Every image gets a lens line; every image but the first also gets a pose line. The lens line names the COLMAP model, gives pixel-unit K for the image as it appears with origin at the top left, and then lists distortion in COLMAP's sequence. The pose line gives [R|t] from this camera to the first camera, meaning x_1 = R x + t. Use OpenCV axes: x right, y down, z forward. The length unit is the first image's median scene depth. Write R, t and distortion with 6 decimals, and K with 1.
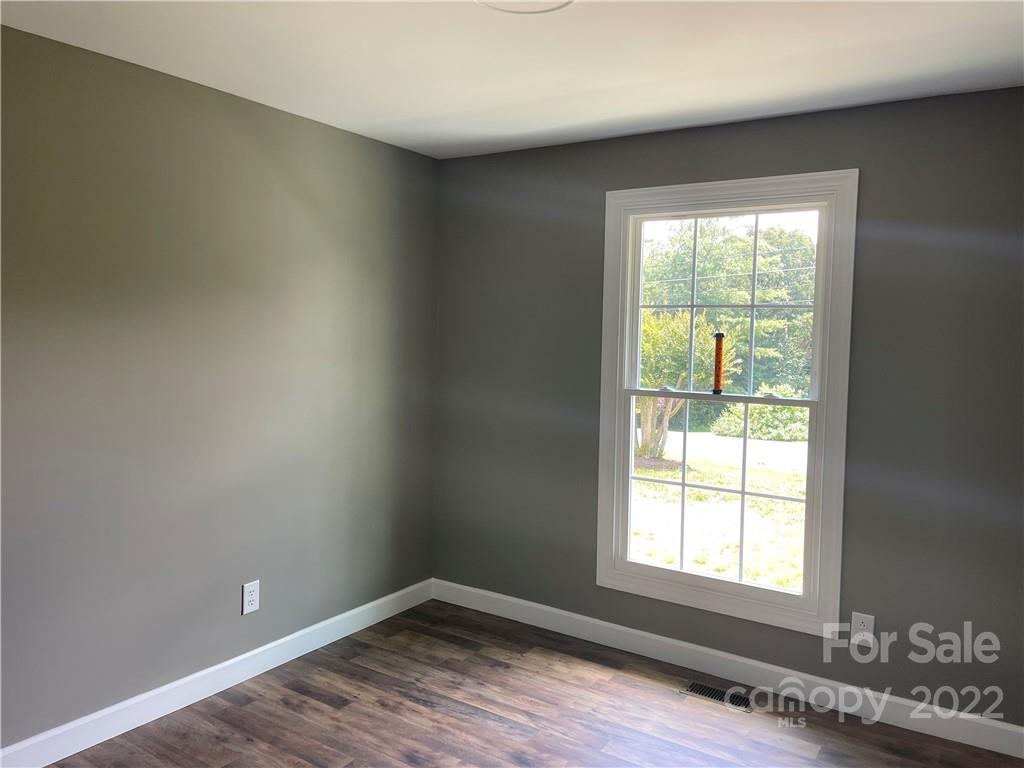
lens RADIAL K [[783.9, 0, 507.9], [0, 783.9, 381.9], [0, 0, 1]] dist [0.038668, -0.027227]
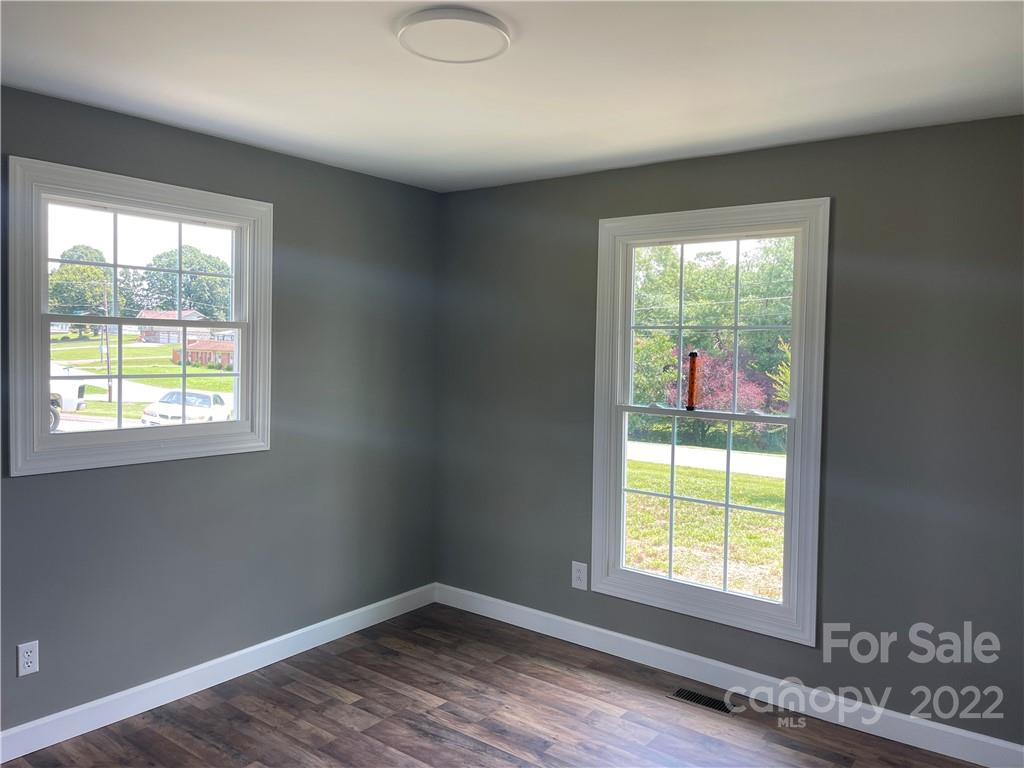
lens RADIAL K [[783.9, 0, 517.2], [0, 783.9, 384.1], [0, 0, 1]] dist [0.038668, -0.027227]
pose [[0.997577, 0.003667, -0.069479, 0.092357], [-0.005322, 0.999706, -0.023662, 0.005977], [0.069372, 0.023974, 0.997303, -0.064091]]
